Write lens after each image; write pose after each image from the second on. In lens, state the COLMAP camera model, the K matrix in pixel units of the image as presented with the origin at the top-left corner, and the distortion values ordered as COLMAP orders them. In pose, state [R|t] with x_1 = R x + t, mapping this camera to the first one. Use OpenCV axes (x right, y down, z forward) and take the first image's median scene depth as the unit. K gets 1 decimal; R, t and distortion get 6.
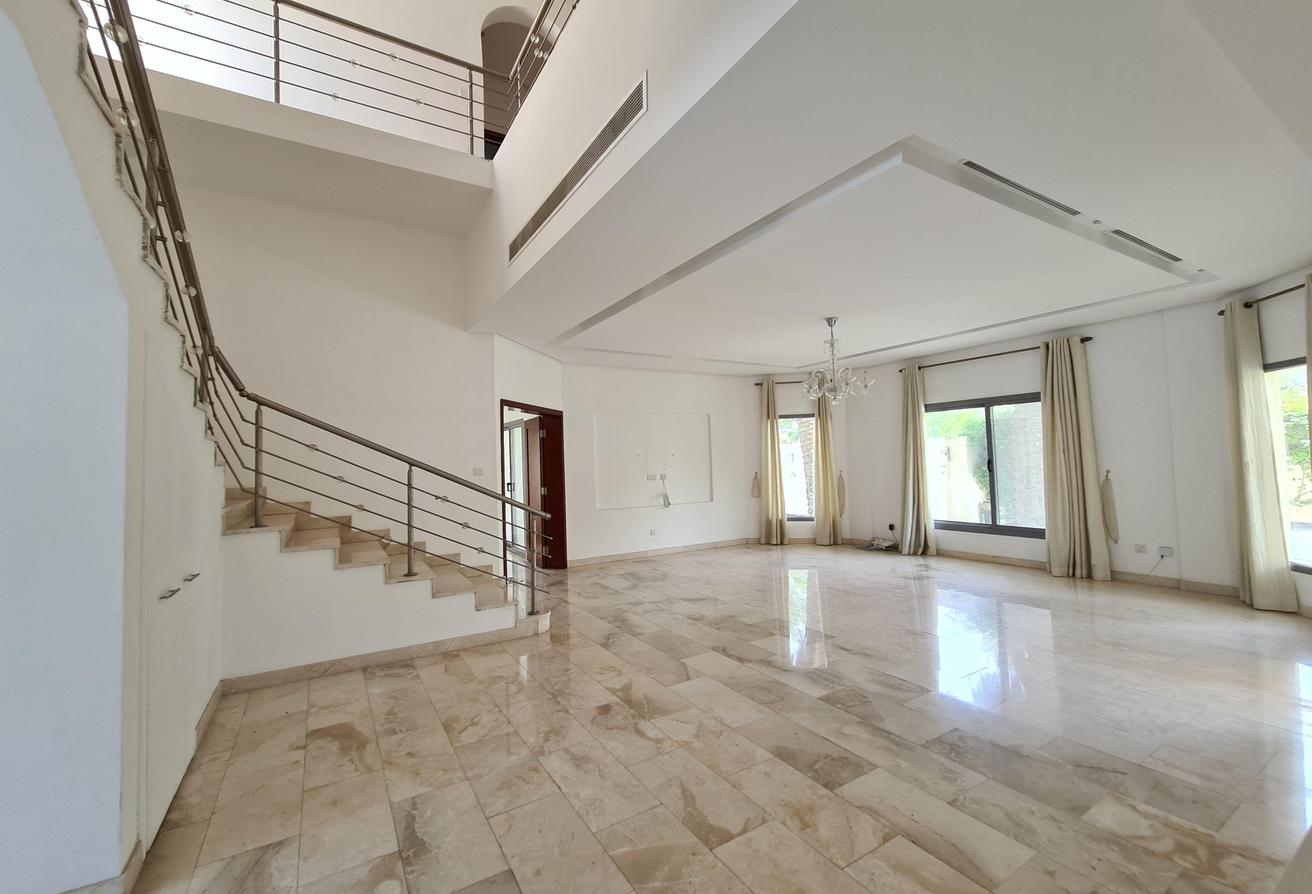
lens RADIAL K [[535.0, 0, 641.6], [0, 535.0, 446.3], [0, 0, 1]] dist [0.000680, 0.000040]
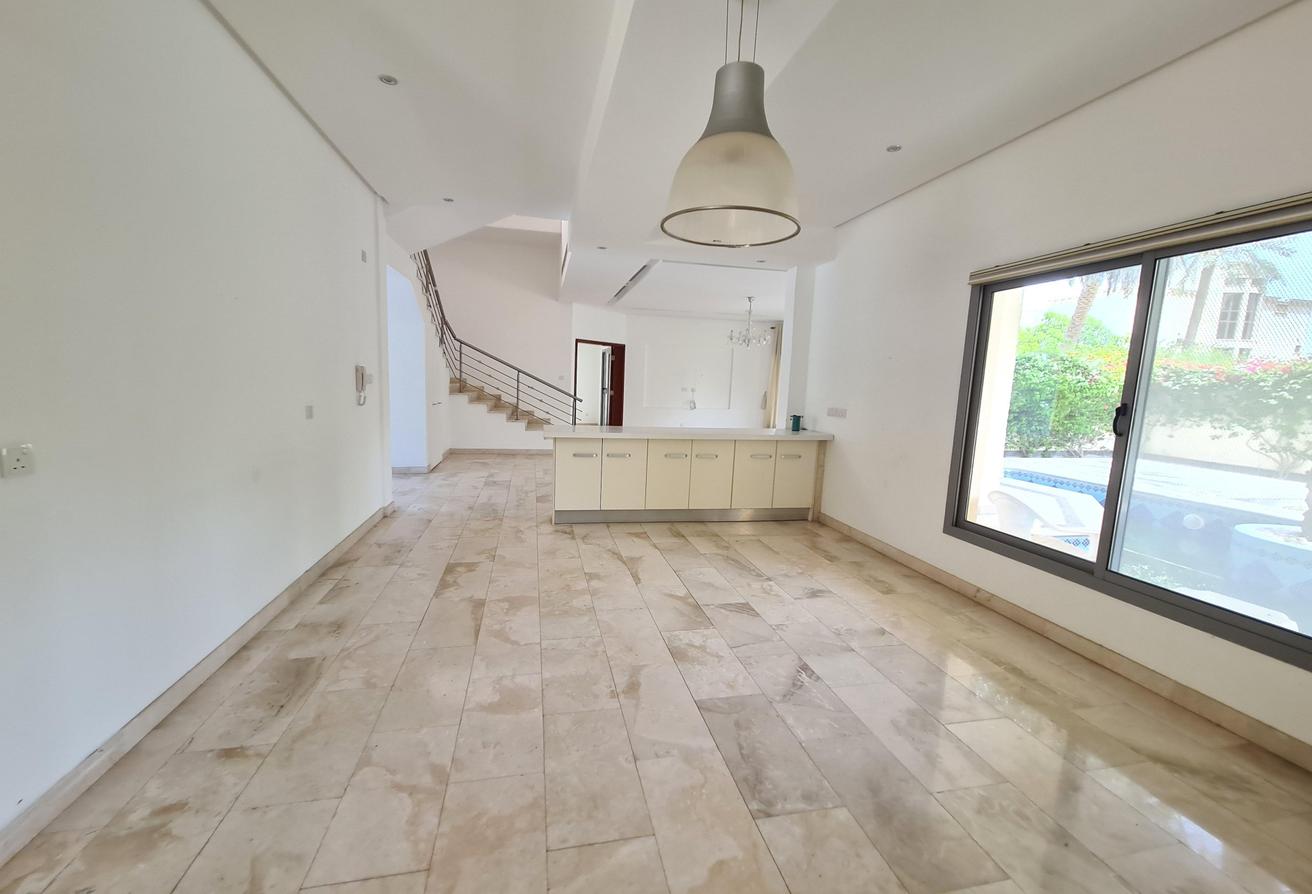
lens RADIAL K [[531.7, 0, 645.9], [0, 531.7, 455.6], [0, 0, 1]] dist [0.000492, 0.000006]
pose [[0.945778, 0.101809, -0.308445, 0.825200], [-0.048305, 0.983135, 0.176388, -0.039310], [0.321201, -0.151924, 0.934745, -1.003591]]
